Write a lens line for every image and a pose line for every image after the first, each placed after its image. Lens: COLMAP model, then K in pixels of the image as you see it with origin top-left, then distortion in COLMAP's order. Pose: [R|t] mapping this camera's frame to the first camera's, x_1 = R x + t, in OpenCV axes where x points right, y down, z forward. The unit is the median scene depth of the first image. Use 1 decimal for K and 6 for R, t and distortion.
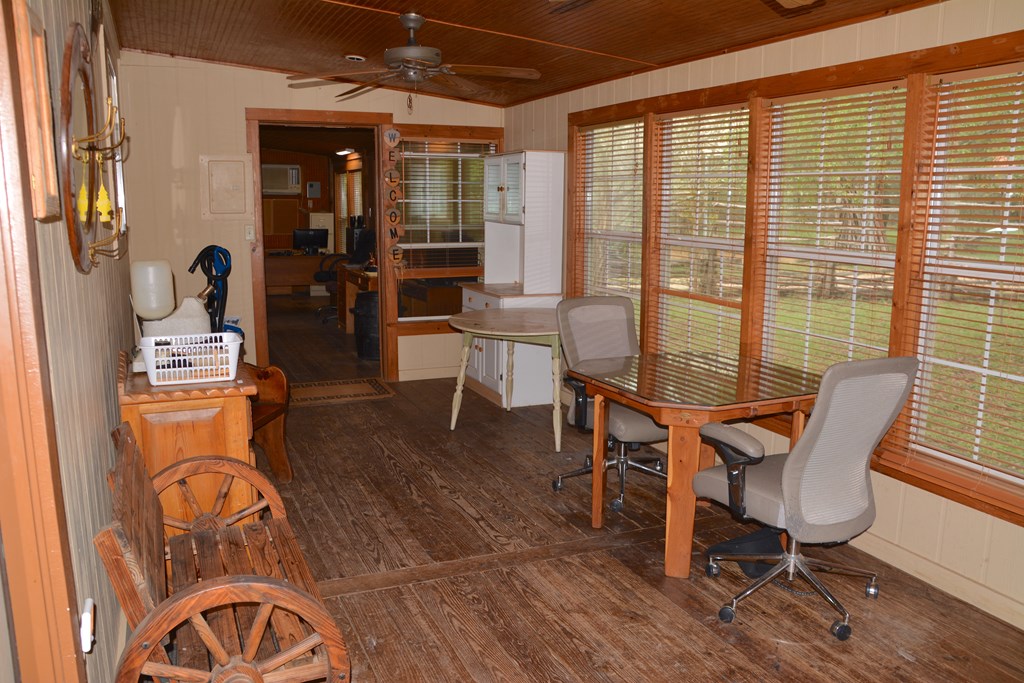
lens RADIAL K [[820.1, 0, 509.3], [0, 820.1, 345.5], [0, 0, 1]] dist [-0.104688, 0.023481]
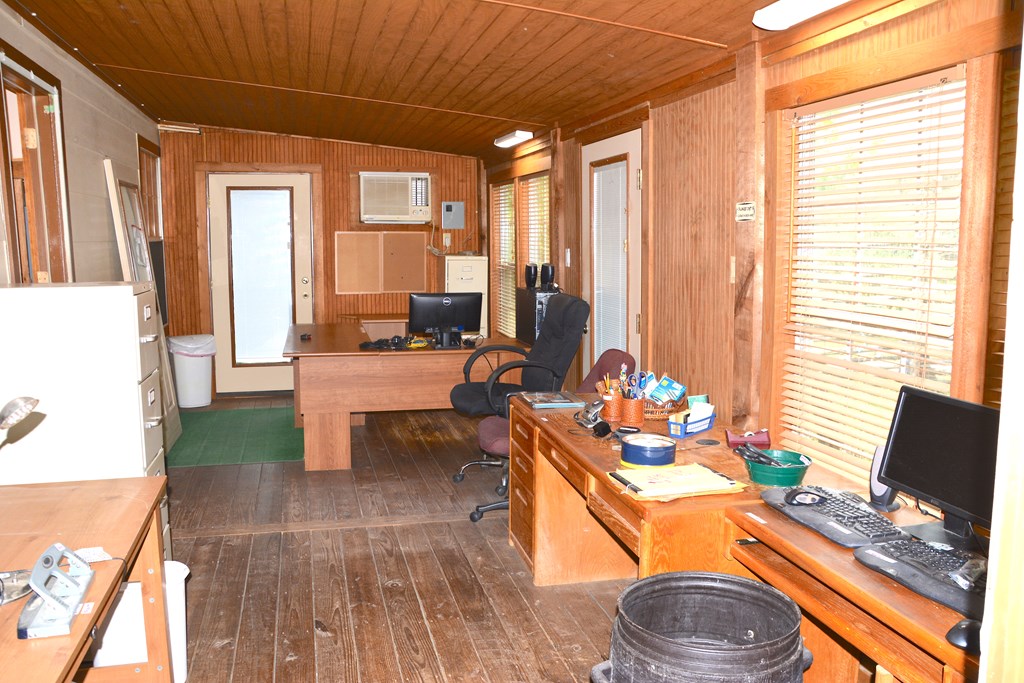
lens RADIAL K [[820.1, 0, 512.7], [0, 820.1, 340.0], [0, 0, 1]] dist [-0.104688, 0.023481]
pose [[0.987149, 0.006996, -0.159649, -0.116884], [-0.013851, 0.999027, -0.041867, -0.088026], [0.159201, 0.043540, 0.986286, 0.484147]]
